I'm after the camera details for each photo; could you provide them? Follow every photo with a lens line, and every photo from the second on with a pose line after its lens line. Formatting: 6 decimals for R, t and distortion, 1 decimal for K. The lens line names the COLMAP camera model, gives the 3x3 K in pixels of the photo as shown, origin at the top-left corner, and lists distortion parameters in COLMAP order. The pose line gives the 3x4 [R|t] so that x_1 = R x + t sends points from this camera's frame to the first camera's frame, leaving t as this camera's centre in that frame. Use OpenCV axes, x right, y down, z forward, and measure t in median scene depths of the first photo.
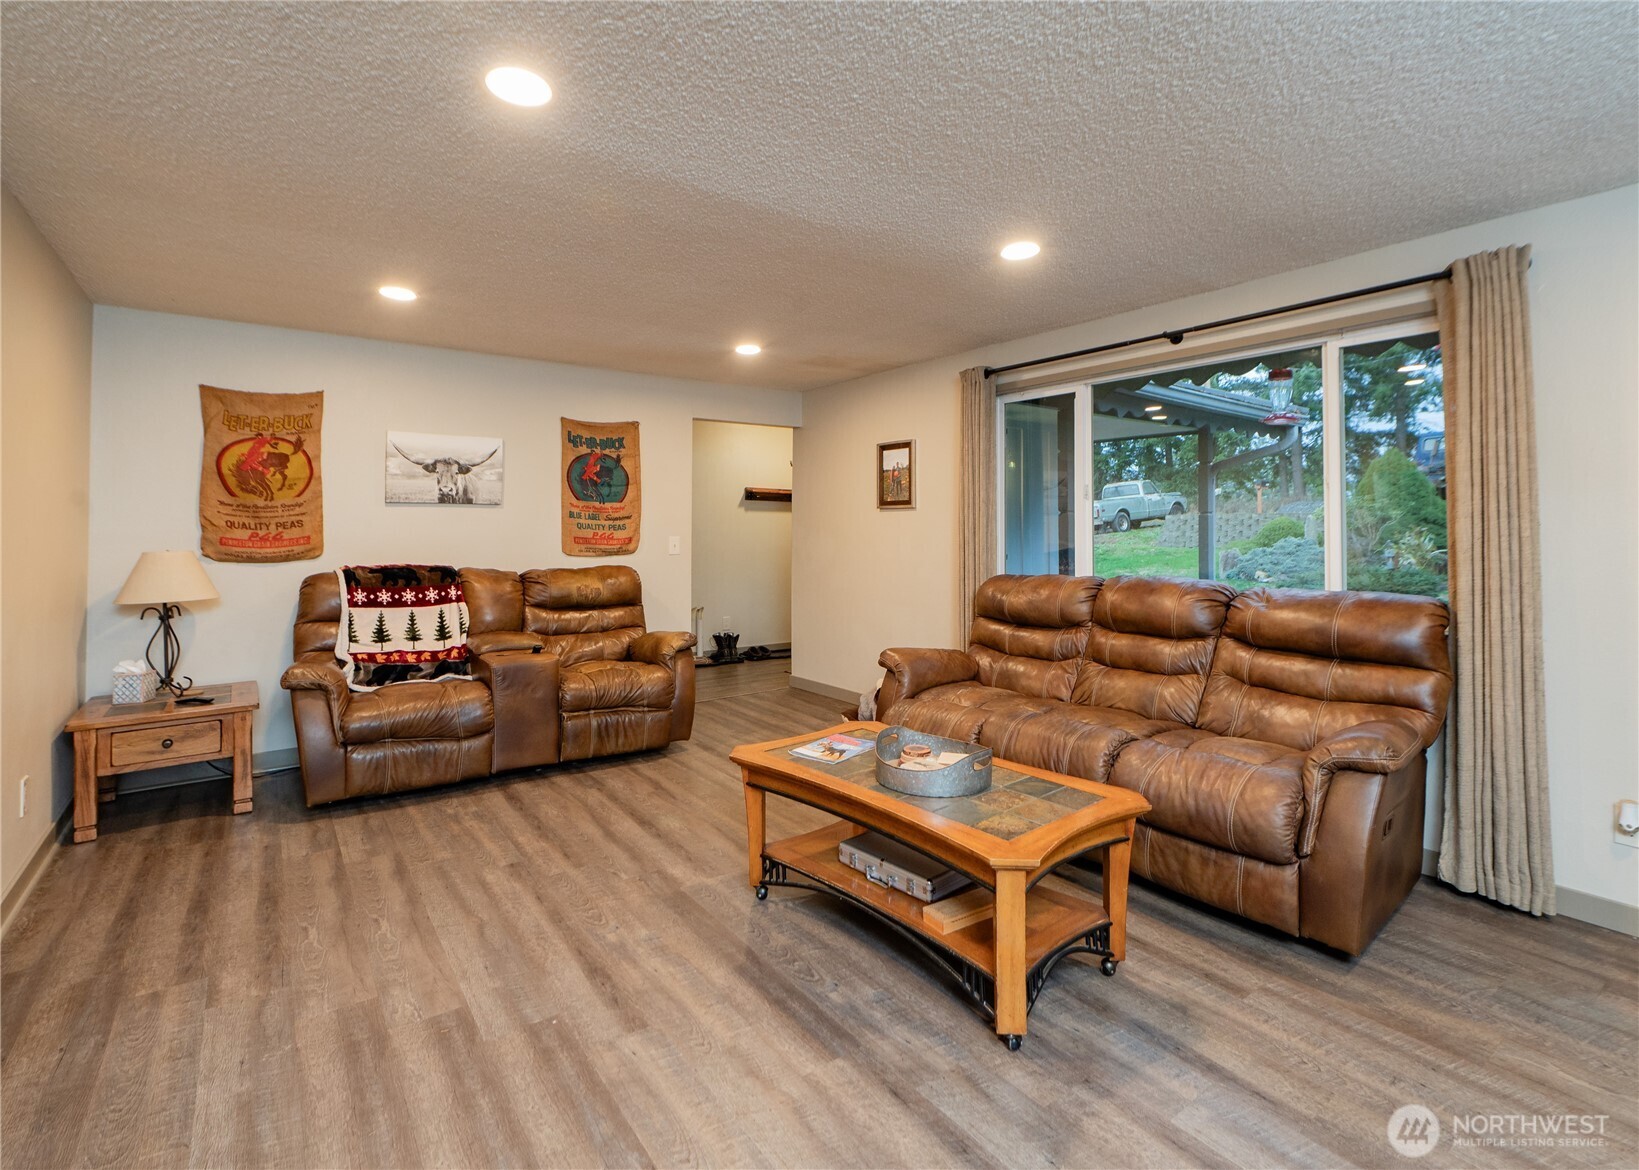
lens RADIAL K [[817.0, 0, 822.9], [0, 817.0, 499.6], [0, 0, 1]] dist [0.000145, -0.000026]
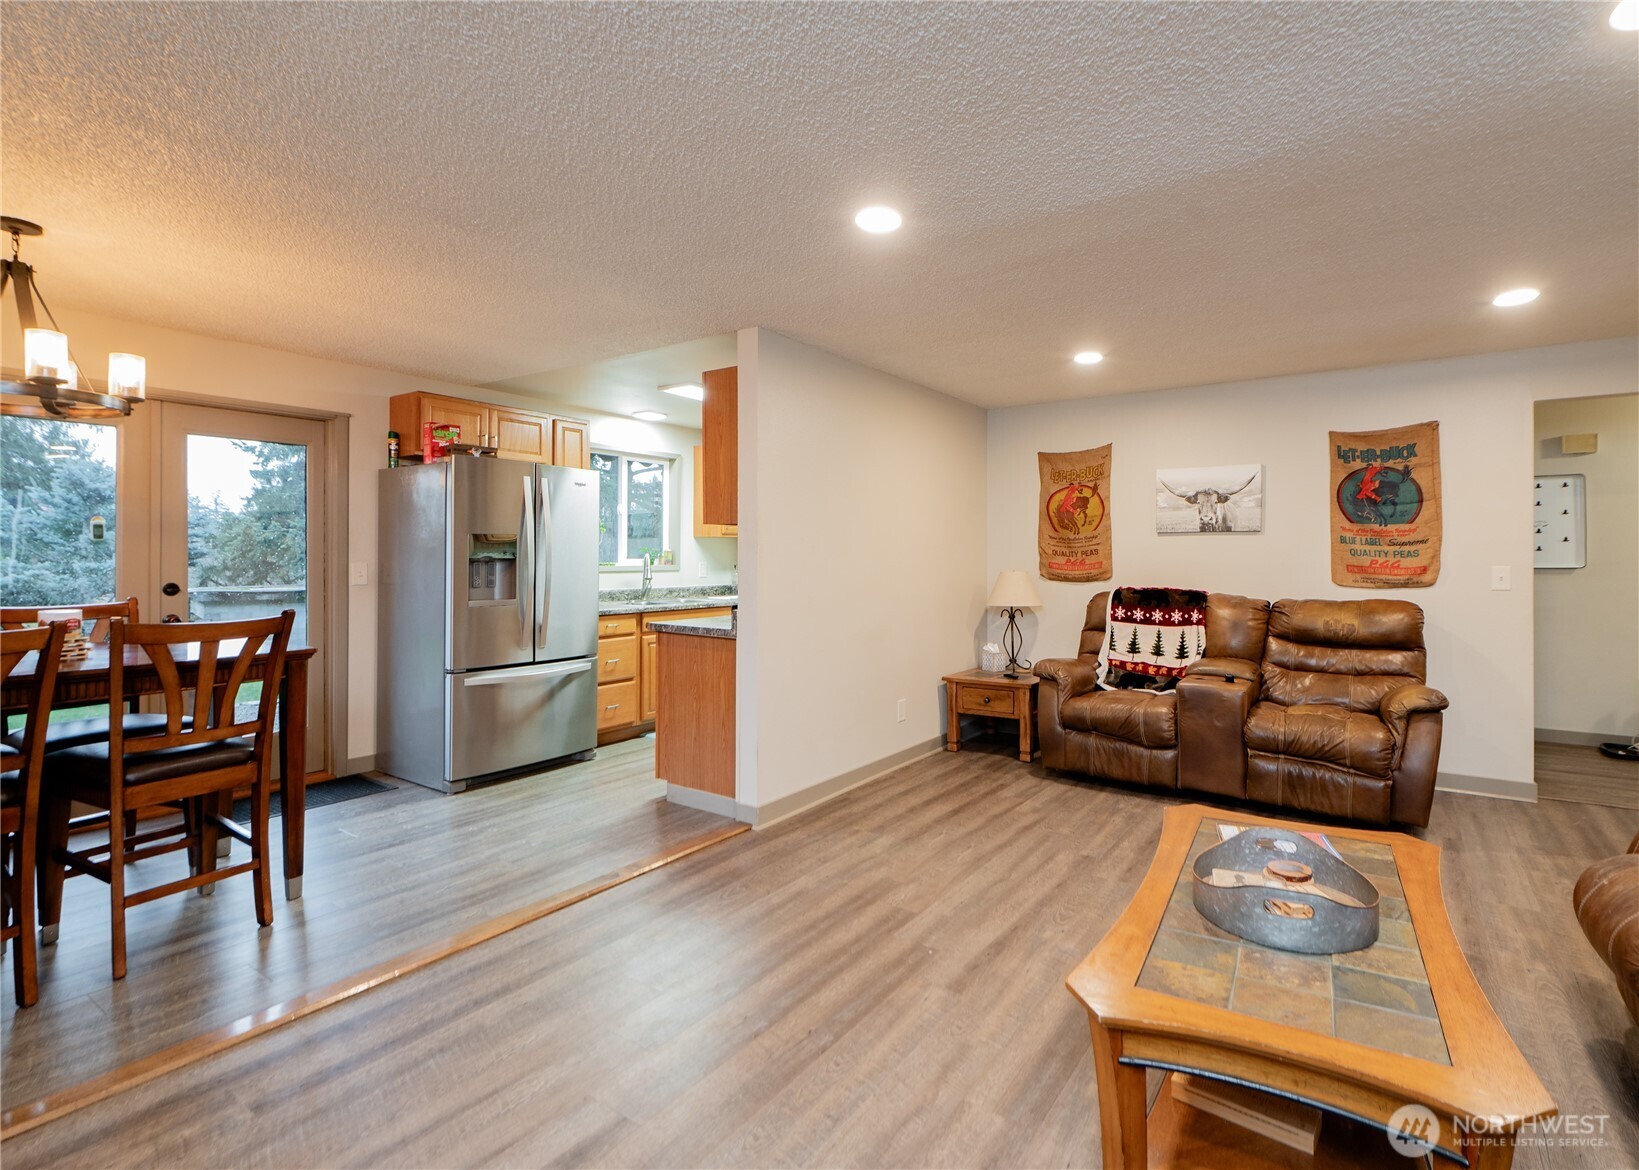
lens RADIAL K [[760.8, 0, 818.1], [0, 760.8, 541.1], [0, 0, 1]] dist [-0.001449, 0.000121]
pose [[0.307151, -0.019349, -0.951464, 0.350729], [0.034115, 0.999375, -0.009310, 0.009546], [0.951049, -0.029600, 0.307619, 0.240039]]
